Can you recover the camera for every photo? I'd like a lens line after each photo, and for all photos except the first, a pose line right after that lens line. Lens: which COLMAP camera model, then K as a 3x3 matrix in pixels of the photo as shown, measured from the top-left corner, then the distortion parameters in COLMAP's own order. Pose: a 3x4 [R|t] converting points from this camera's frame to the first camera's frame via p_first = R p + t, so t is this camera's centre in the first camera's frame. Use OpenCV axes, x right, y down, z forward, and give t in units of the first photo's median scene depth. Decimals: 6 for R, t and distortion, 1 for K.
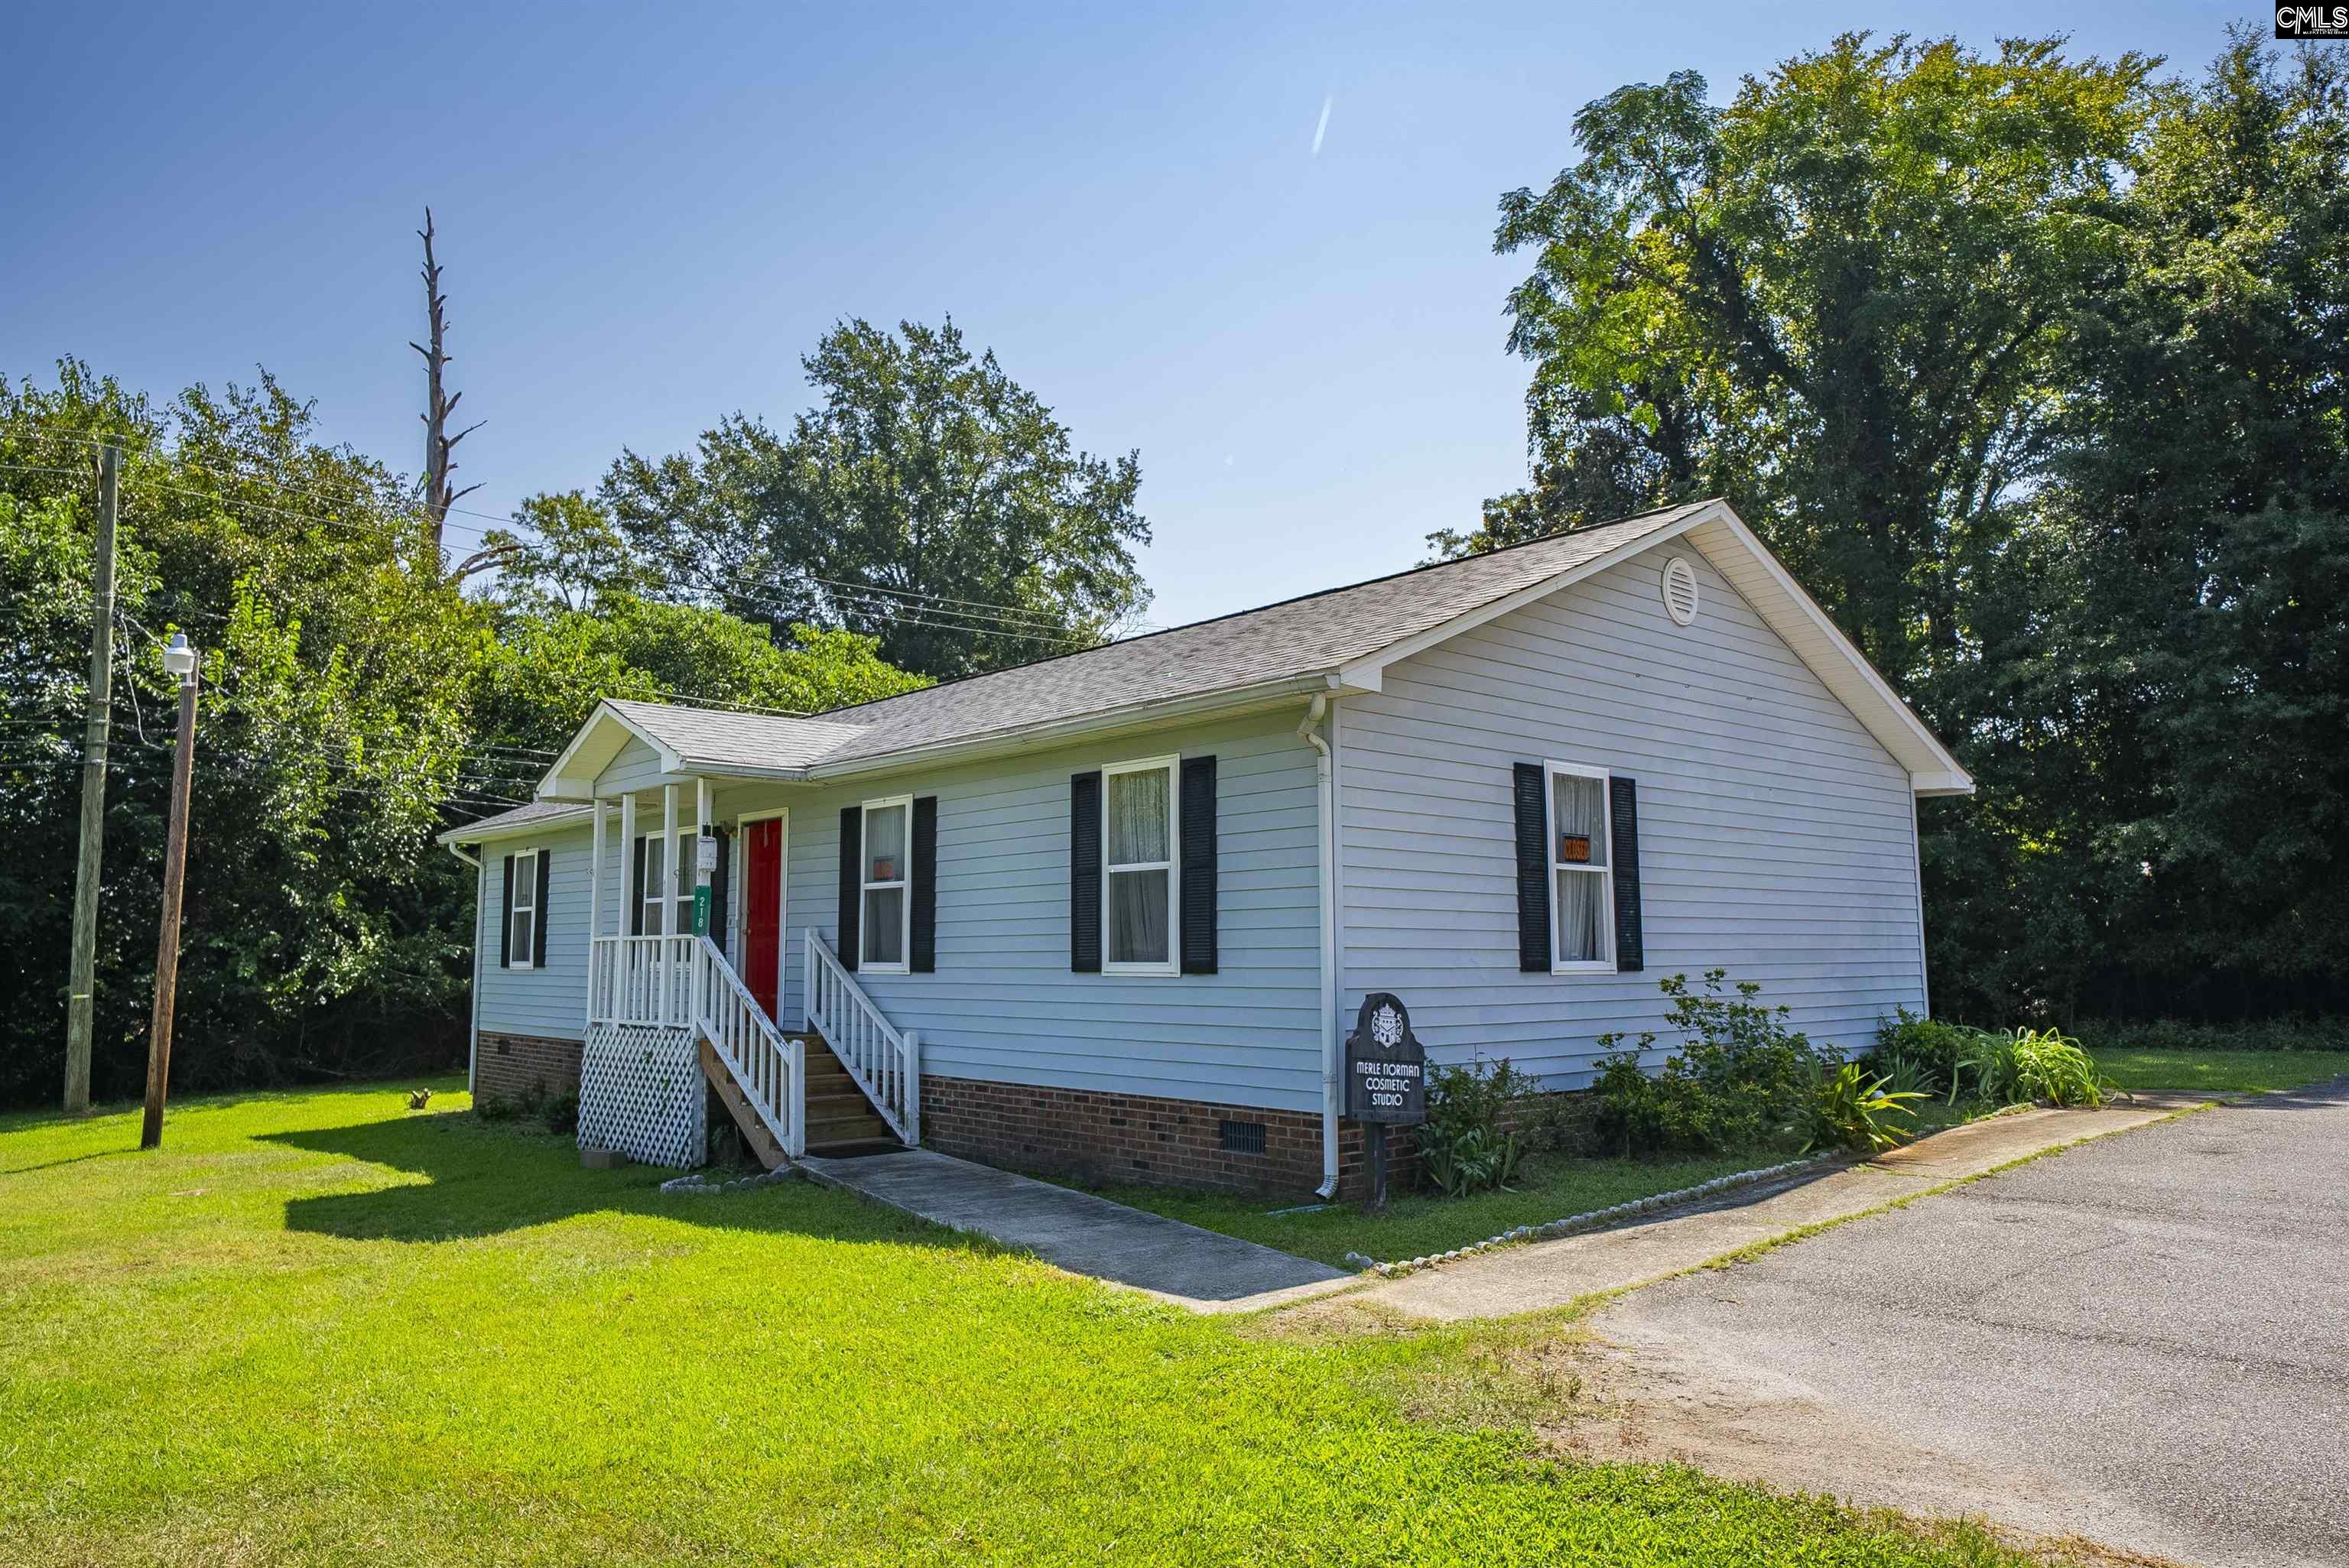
lens RADIAL K [[1534.2, 0, 1168.6], [0, 1534.2, 765.8], [0, 0, 1]] dist [0.024433, 0.011348]
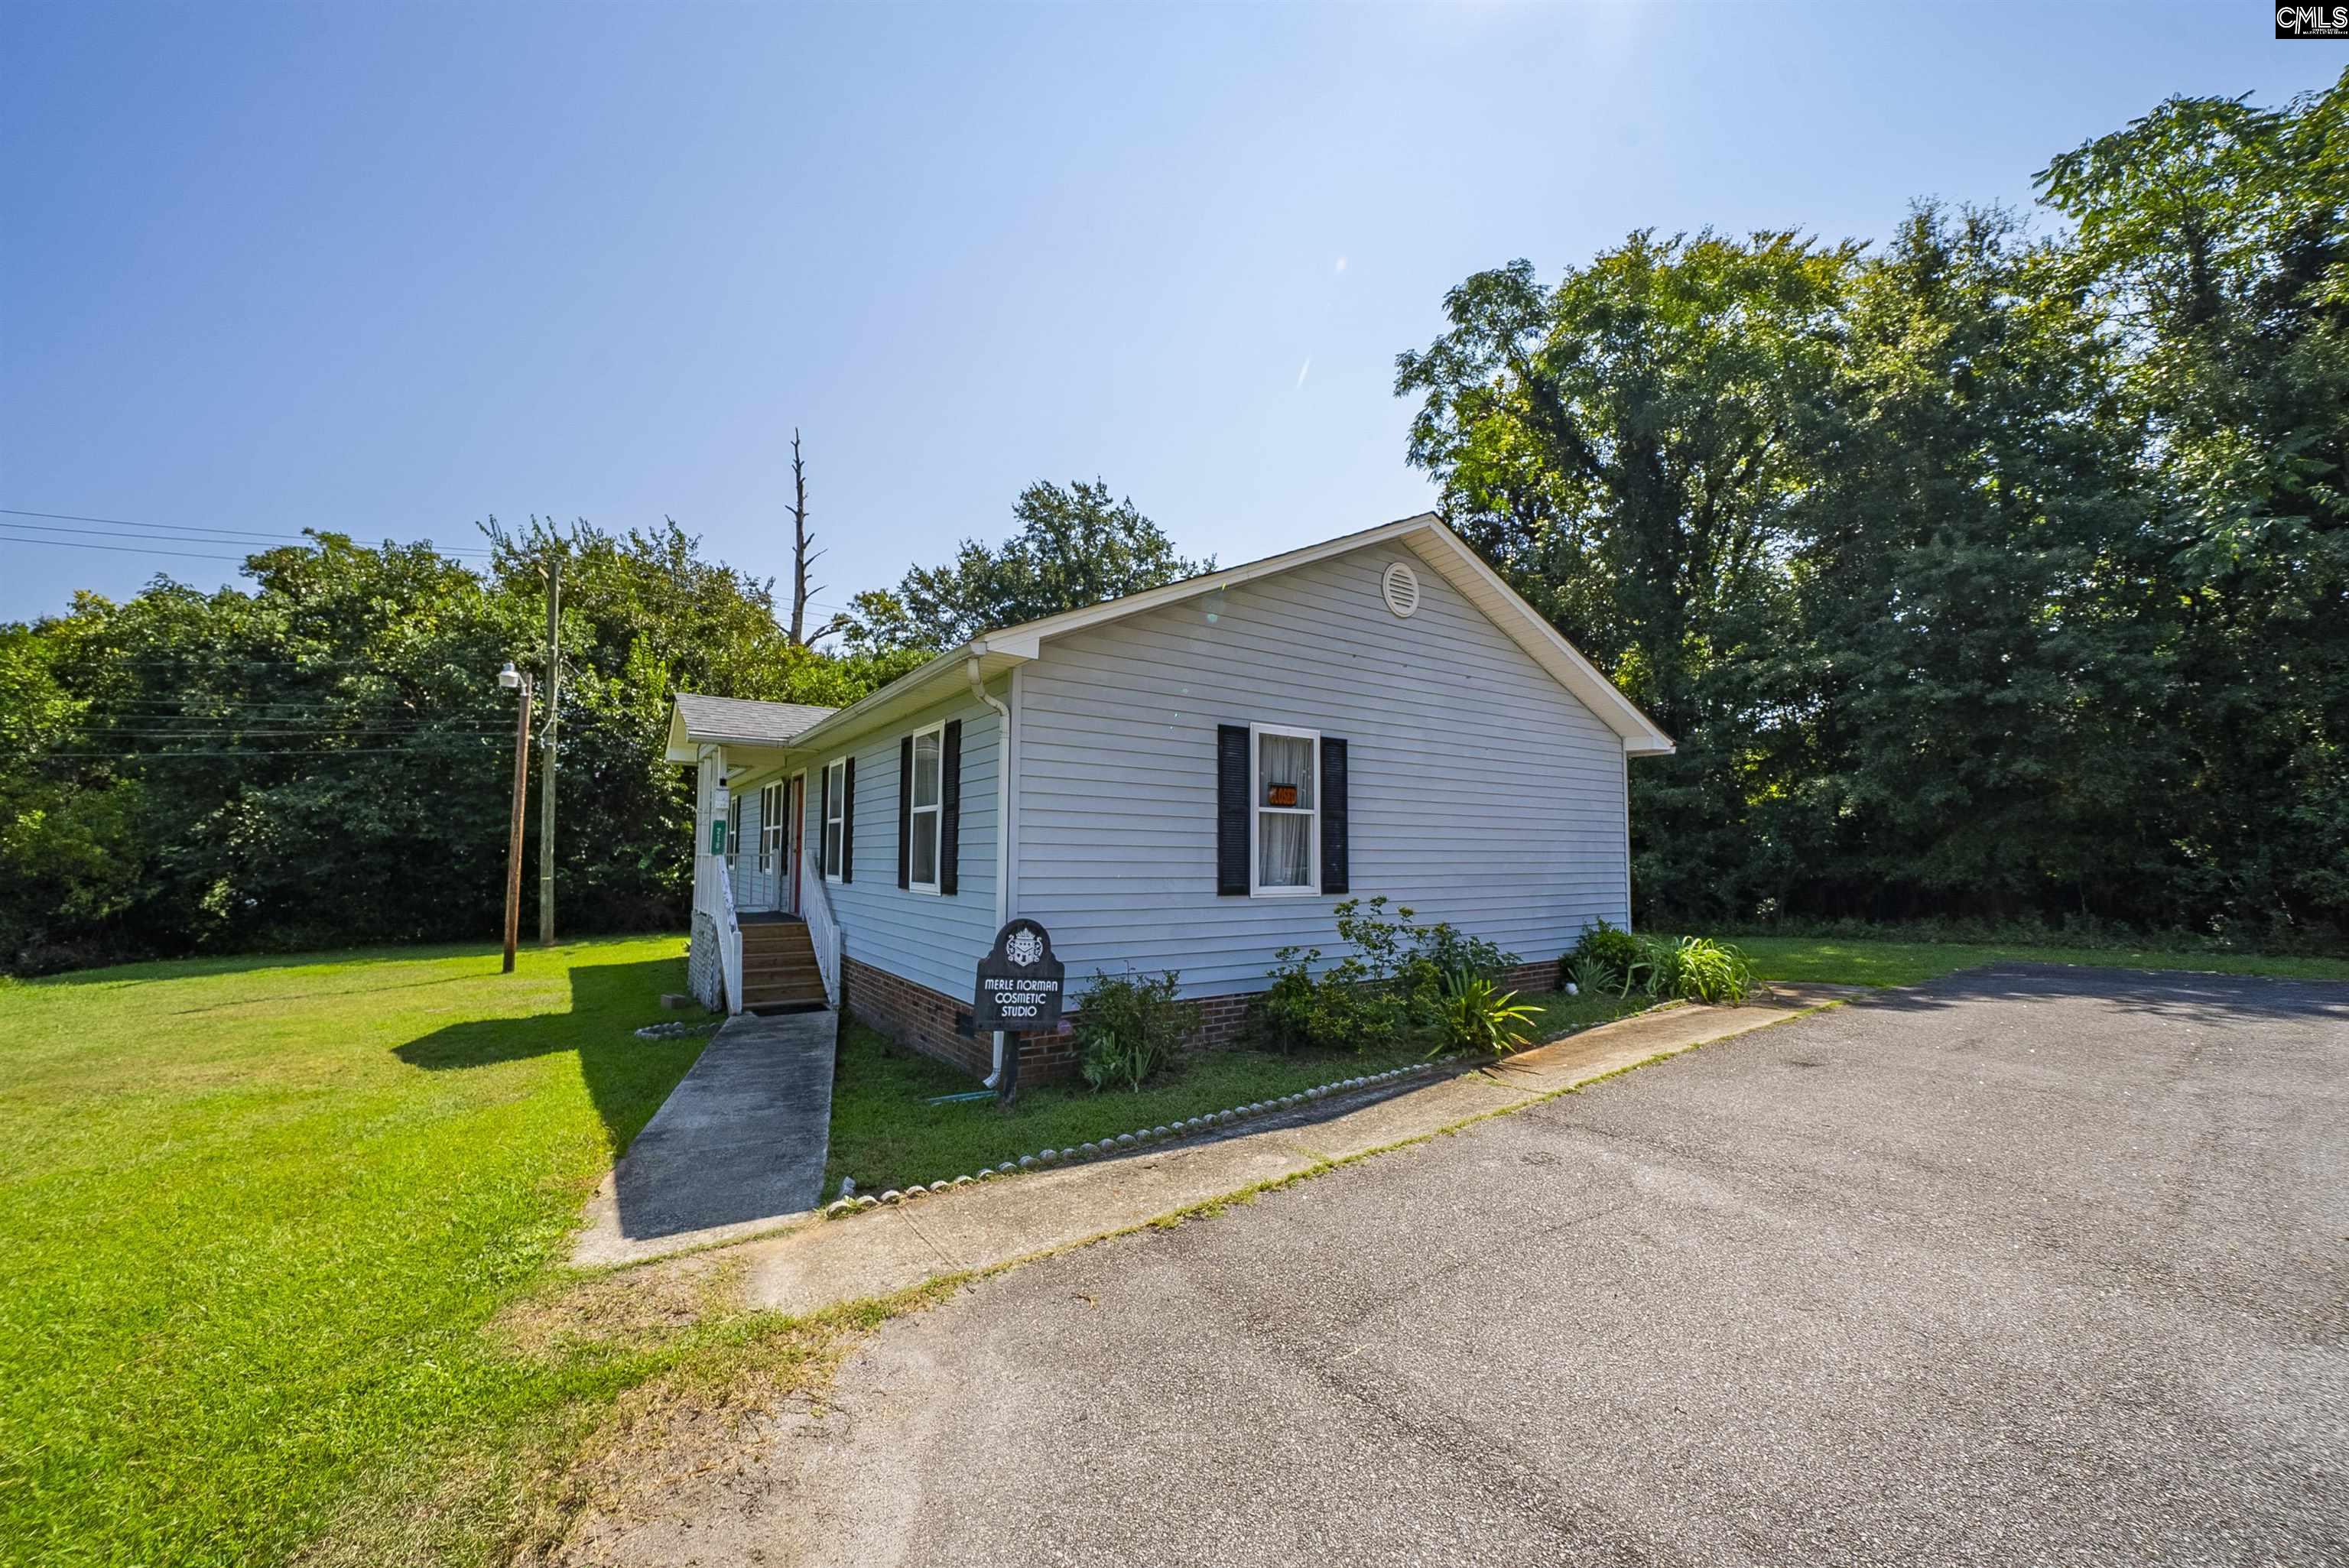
lens RADIAL K [[864.1, 0, 1175.9], [0, 864.1, 795.8], [0, 0, 1]] dist [-0.020706, -0.000492]
pose [[0.990614, 0.001299, -0.136683, 0.152136], [0.005854, 0.998634, 0.051919, 0.010038], [0.136564, -0.052232, 0.989253, 0.168825]]
